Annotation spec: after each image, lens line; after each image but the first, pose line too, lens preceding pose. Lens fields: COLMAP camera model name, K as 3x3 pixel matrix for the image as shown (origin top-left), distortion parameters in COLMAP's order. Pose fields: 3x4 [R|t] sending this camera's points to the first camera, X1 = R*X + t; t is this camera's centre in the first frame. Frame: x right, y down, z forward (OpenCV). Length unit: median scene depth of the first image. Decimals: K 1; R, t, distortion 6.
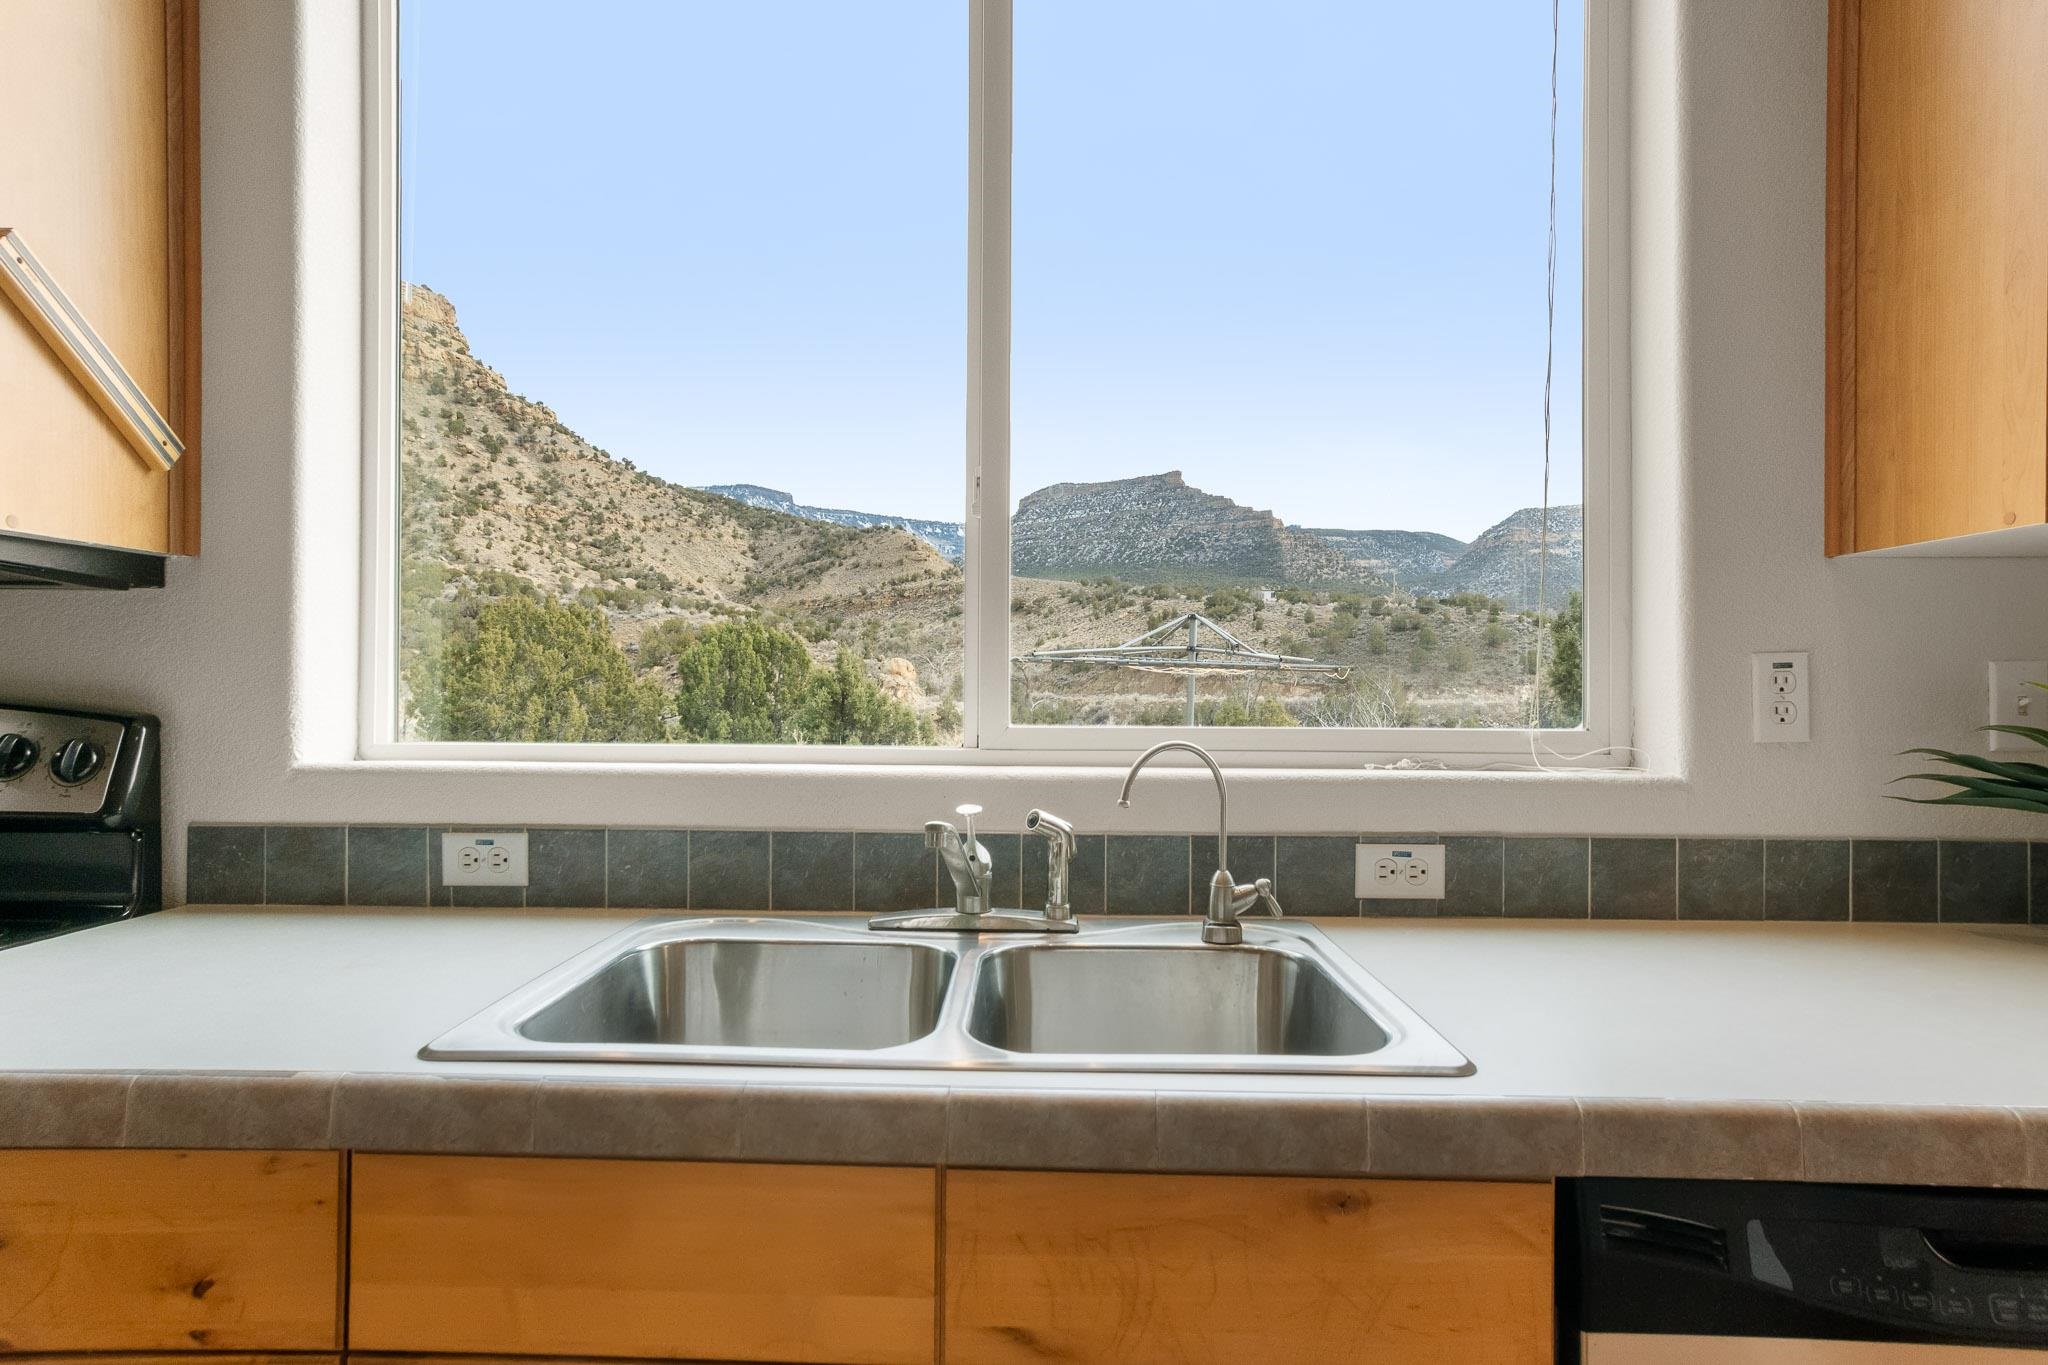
lens RADIAL K [[1135.8, 0, 1009.3], [0, 1135.8, 692.1], [0, 0, 1]] dist [-0.002991, 0.004268]
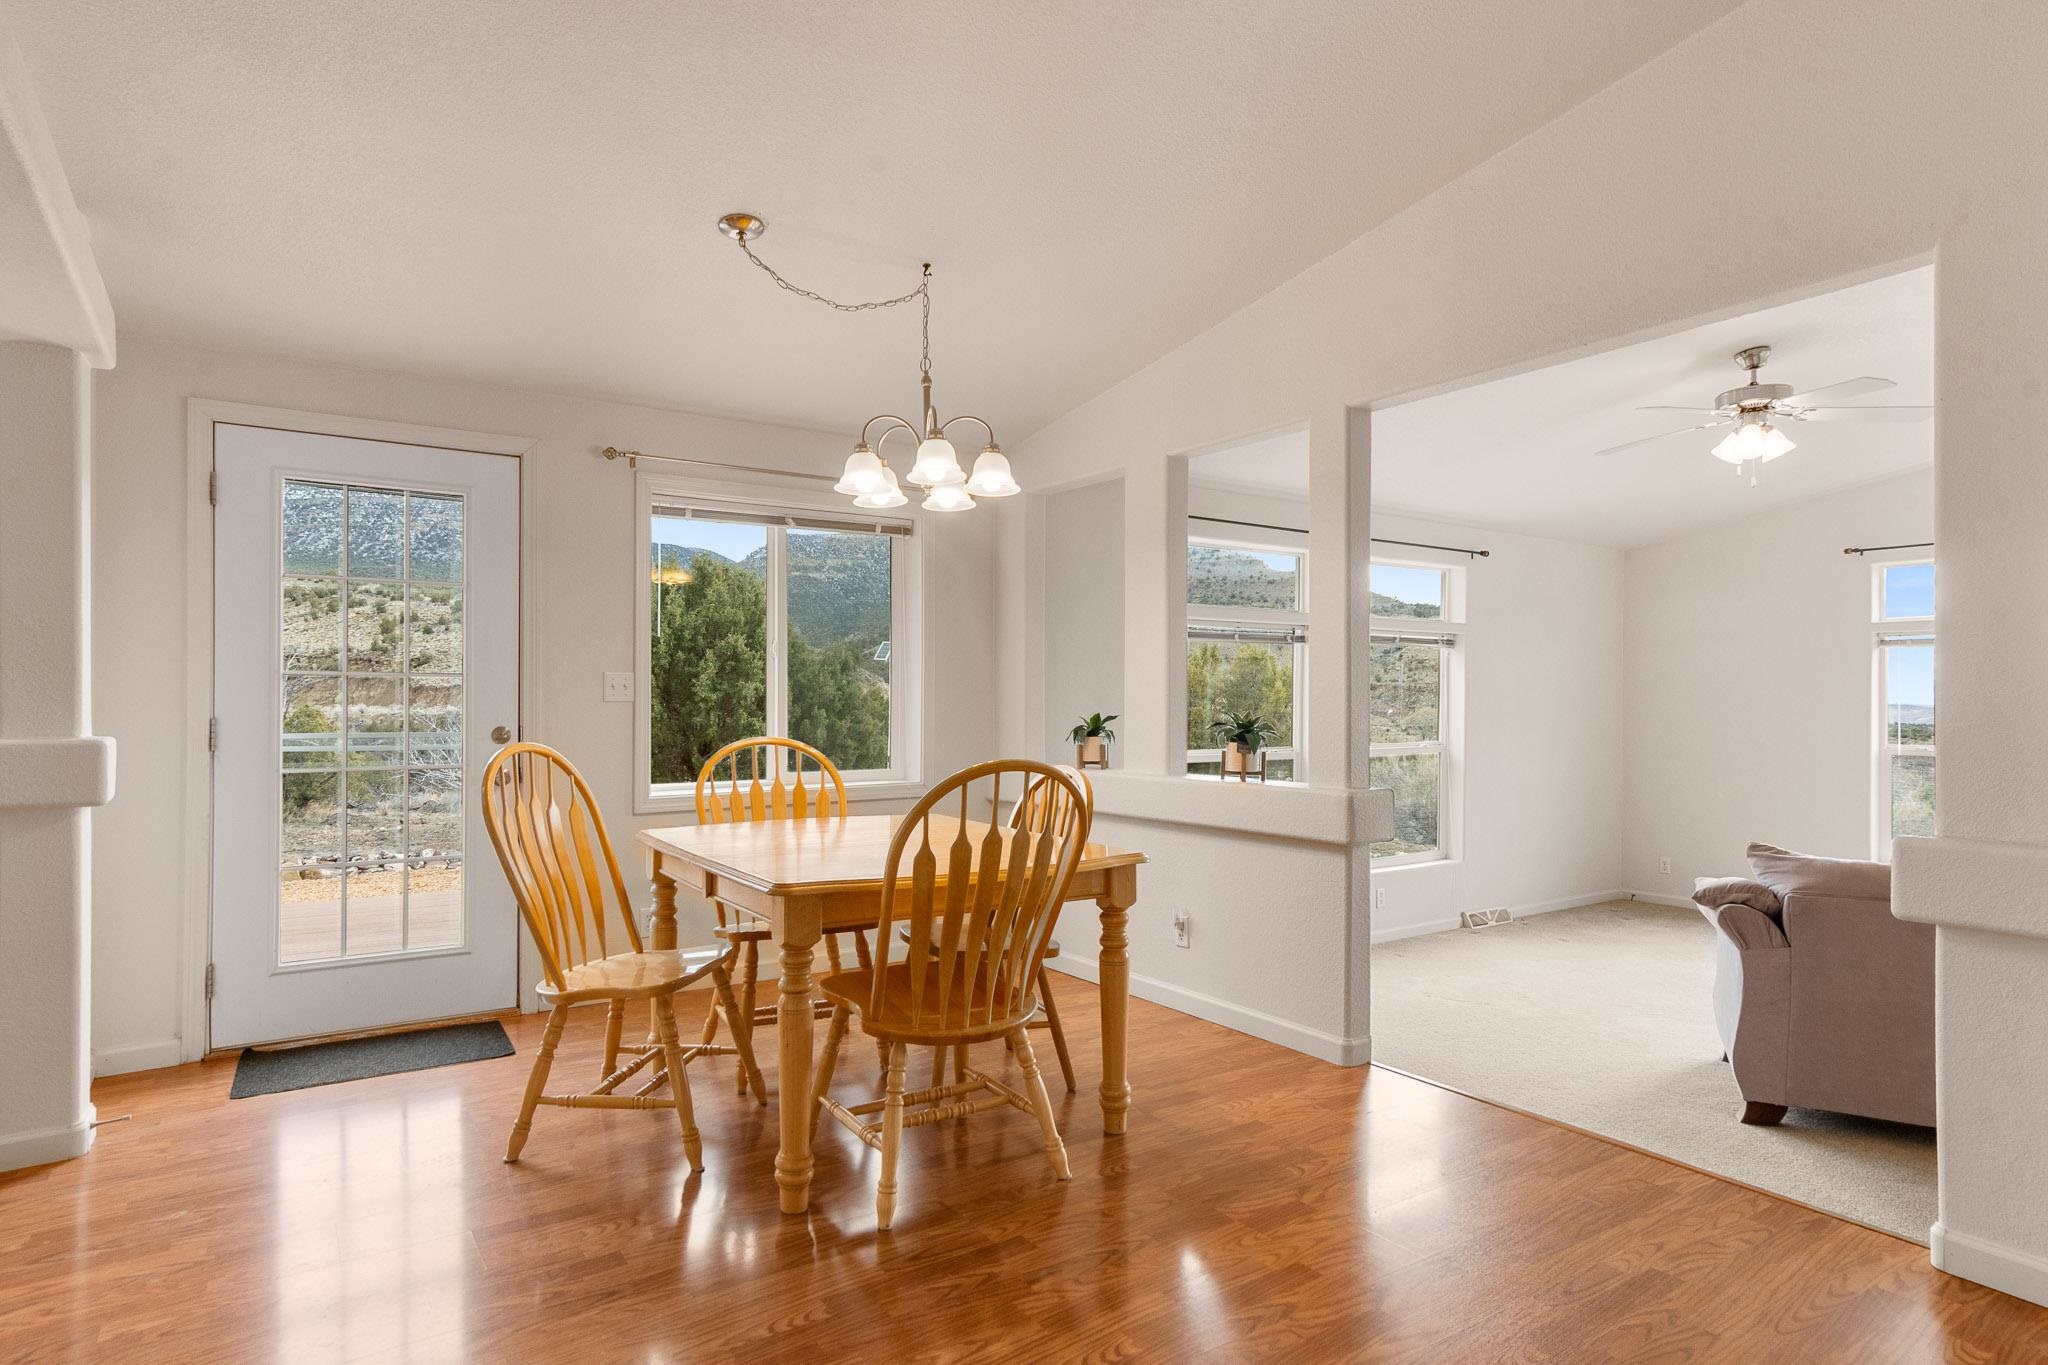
lens RADIAL K [[1135.8, 0, 1011.1], [0, 1135.8, 694.0], [0, 0, 1]] dist [-0.002991, 0.004268]
pose [[0.813967, 0.003084, 0.580903, 0.004153], [0.001794, 0.999968, -0.007822, 0.000196], [-0.580908, 0.007409, 0.813935, -0.007675]]
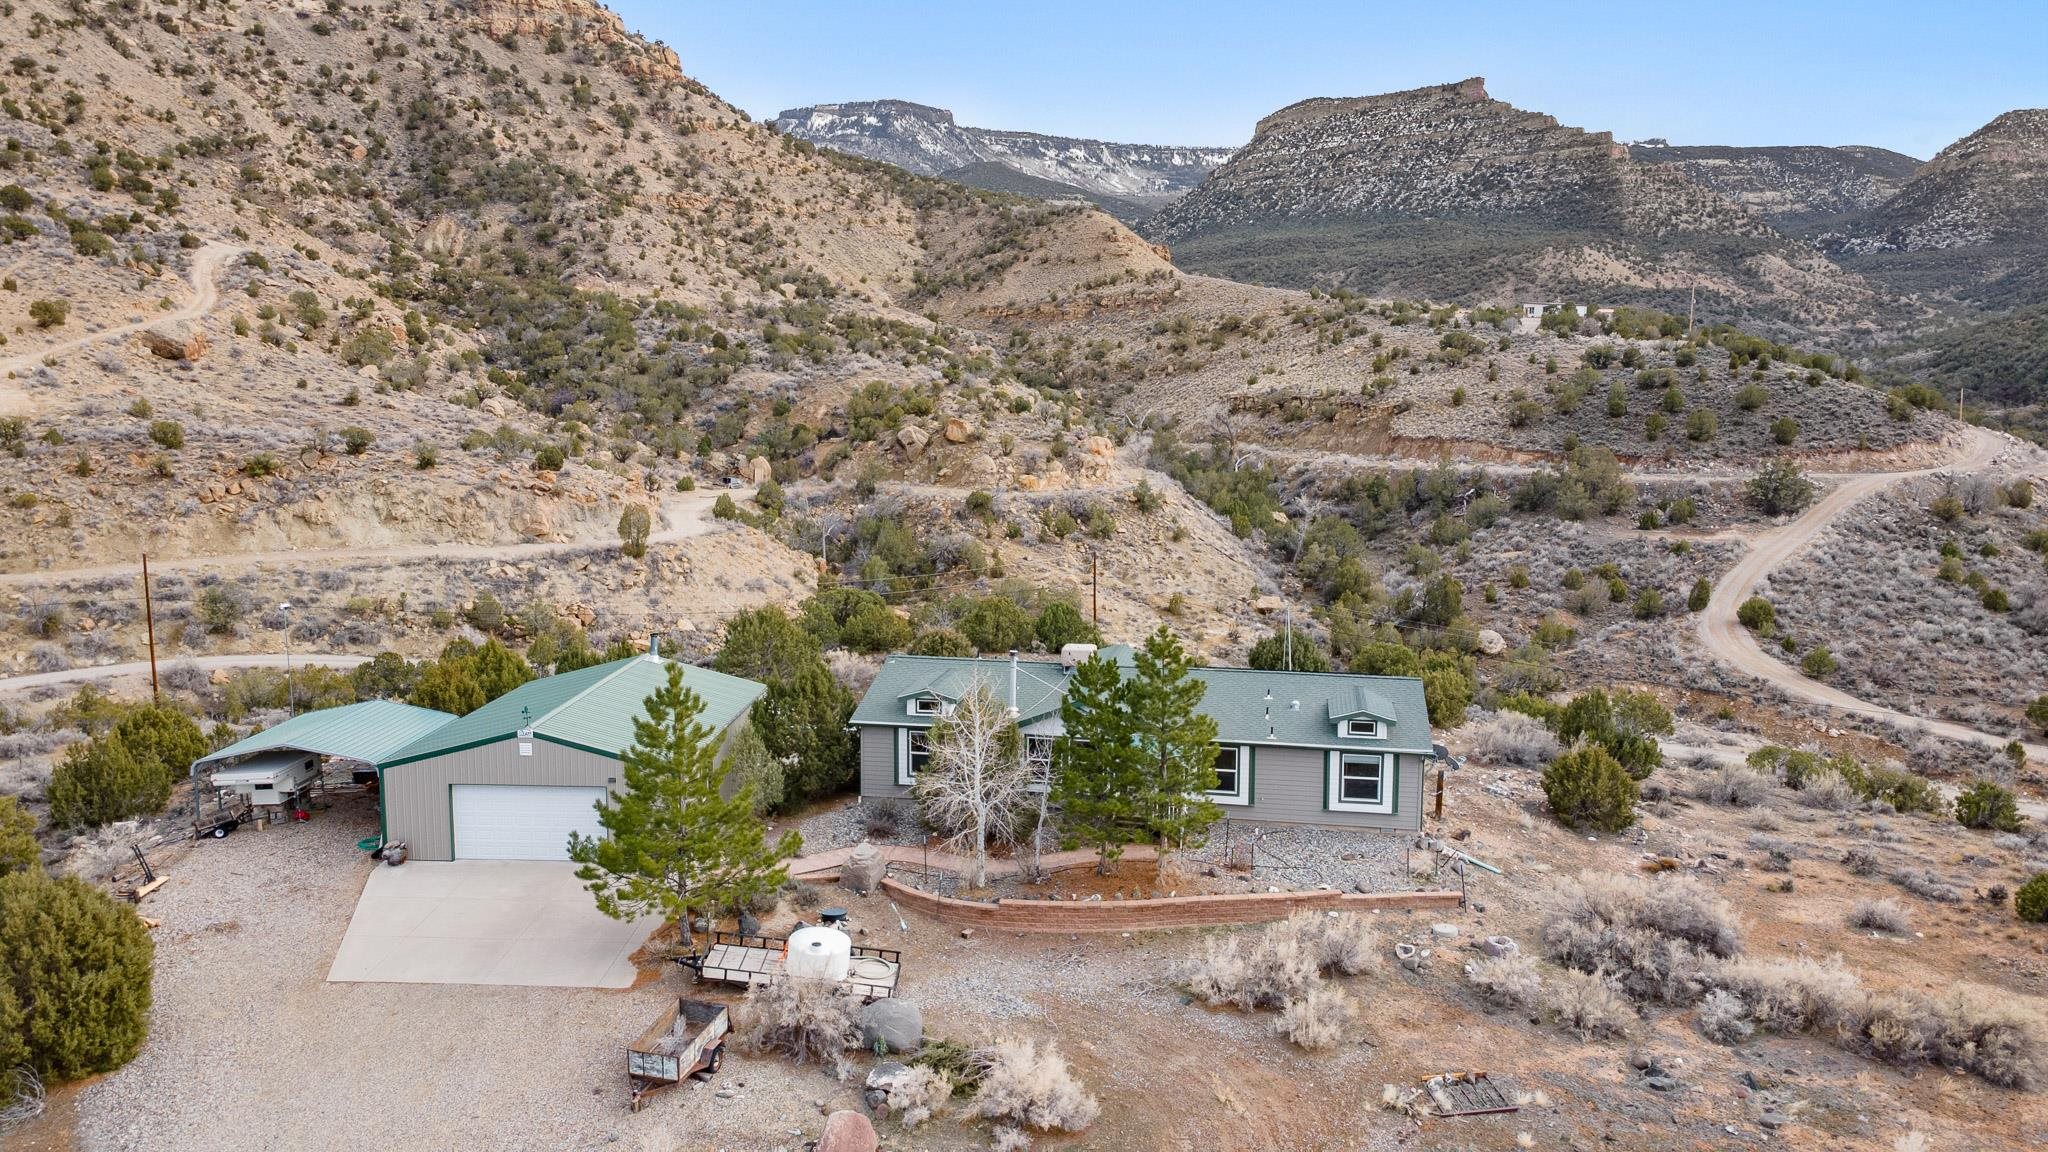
lens RADIAL K [[1502.1, 0, 1019.5], [0, 1502.1, 574.2], [0, 0, 1]] dist [0.020085, 0.039960]
pose [[0.989703, 0.023350, -0.141219, 0.009874], [-0.004652, 0.991330, 0.131315, -0.029541], [0.143061, -0.129306, 0.981231, -0.130236]]
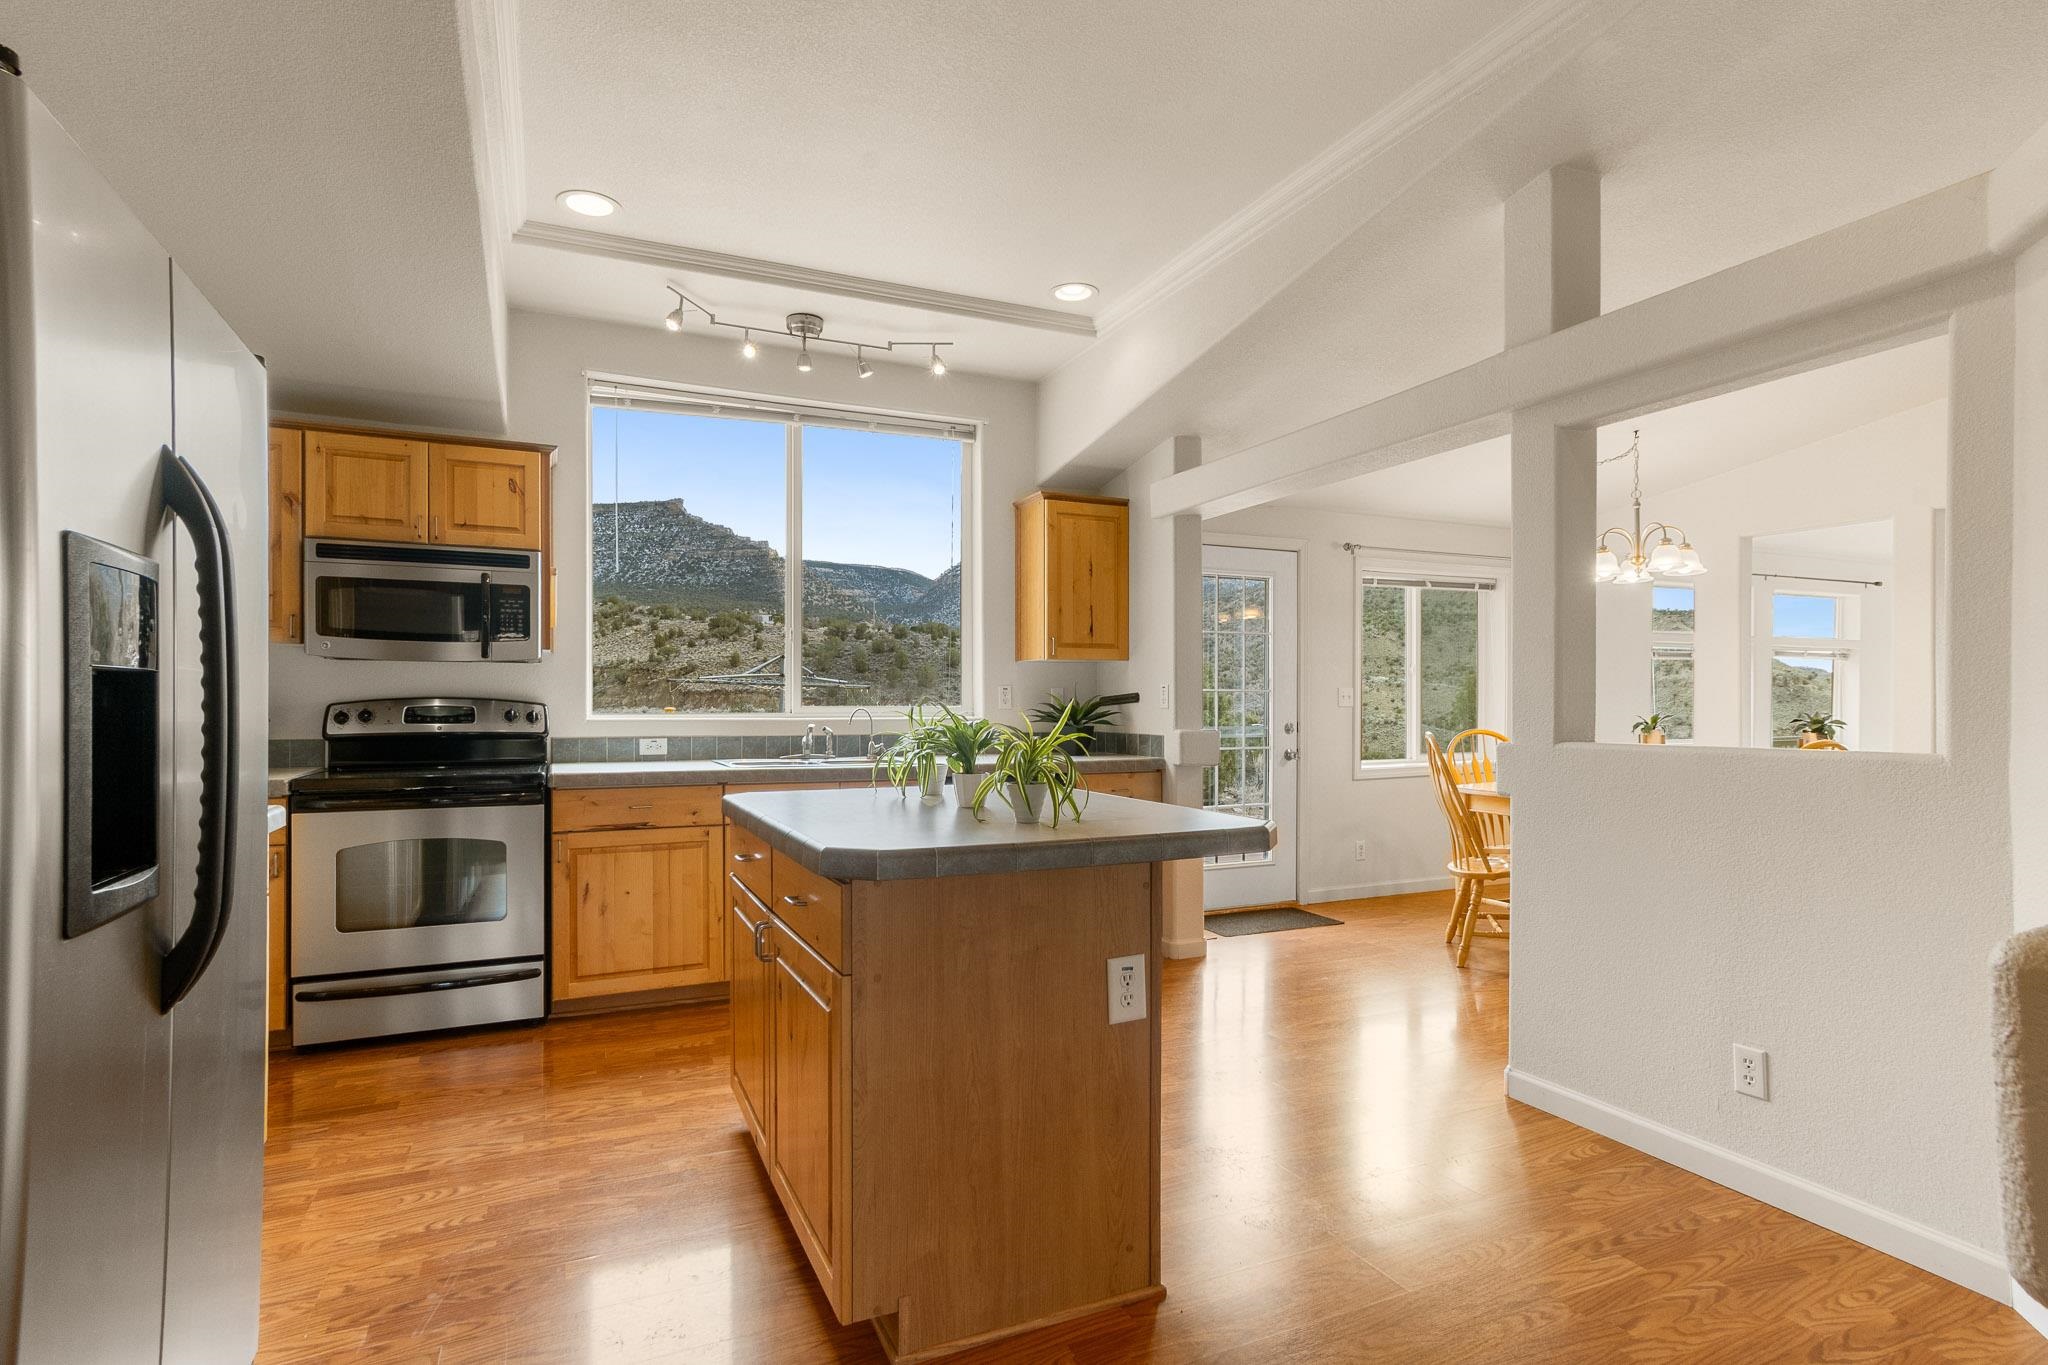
lens RADIAL K [[1021.9, 0, 1014.0], [0, 1021.9, 693.8], [0, 0, 1]] dist [0.003803, 0.016416]
pose [[0.894712, -0.000955, 0.446643, -0.003194], [0.005860, 0.999937, -0.009600, 0.000108], [-0.446605, 0.011206, 0.894661, -0.007963]]
